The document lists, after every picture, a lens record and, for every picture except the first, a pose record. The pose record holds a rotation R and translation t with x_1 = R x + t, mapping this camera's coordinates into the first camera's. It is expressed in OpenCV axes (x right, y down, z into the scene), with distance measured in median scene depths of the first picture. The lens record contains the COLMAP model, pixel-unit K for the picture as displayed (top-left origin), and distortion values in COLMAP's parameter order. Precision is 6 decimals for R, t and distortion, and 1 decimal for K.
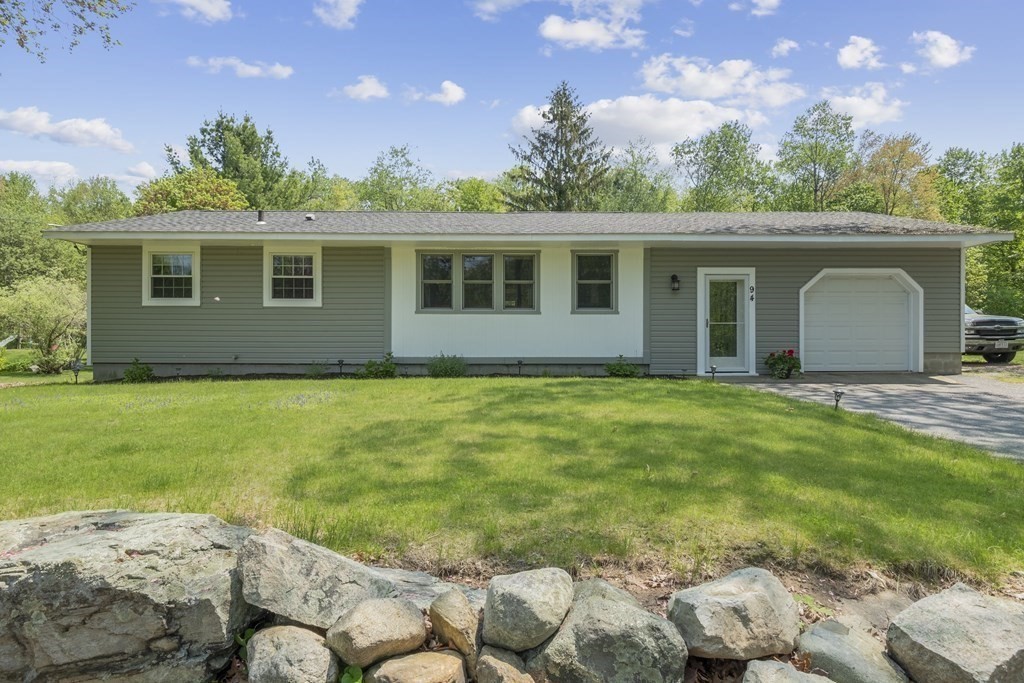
lens RADIAL K [[570.1, 0, 512.0], [0, 570.1, 353.5], [0, 0, 1]] dist [-0.003704, -0.000442]
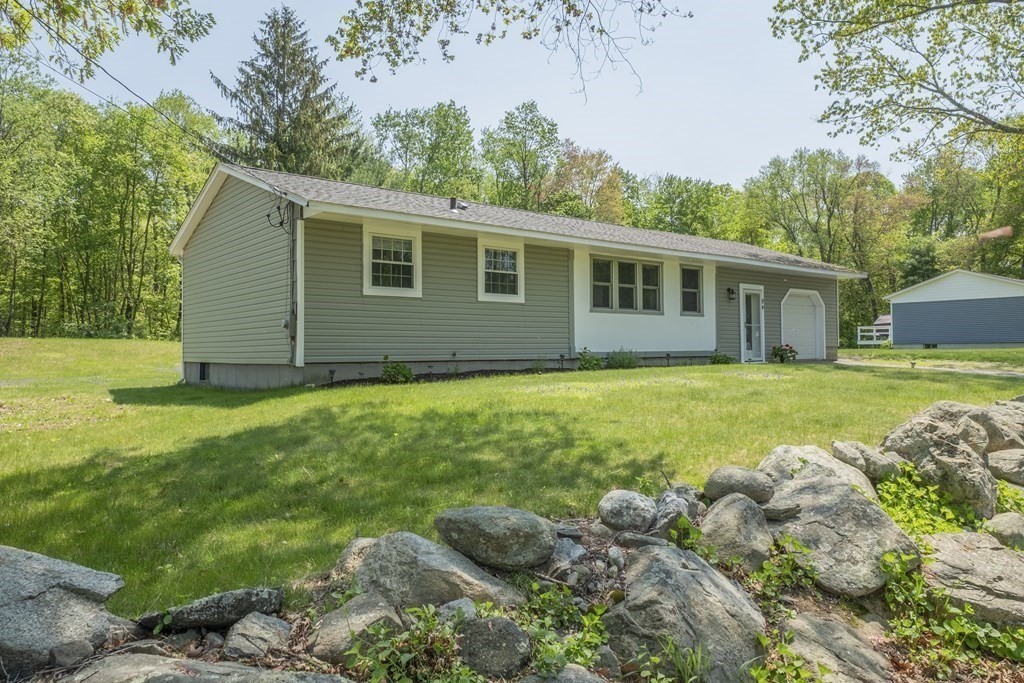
lens RADIAL K [[715.1, 0, 512.0], [0, 715.1, 341.5], [0, 0, 1]] dist [-0.007596, -0.002048]
pose [[0.779610, -0.000021, 0.626266, -1.144384], [0.003050, 0.999988, -0.003764, -0.008915], [-0.626258, 0.004844, 0.779600, 0.023519]]
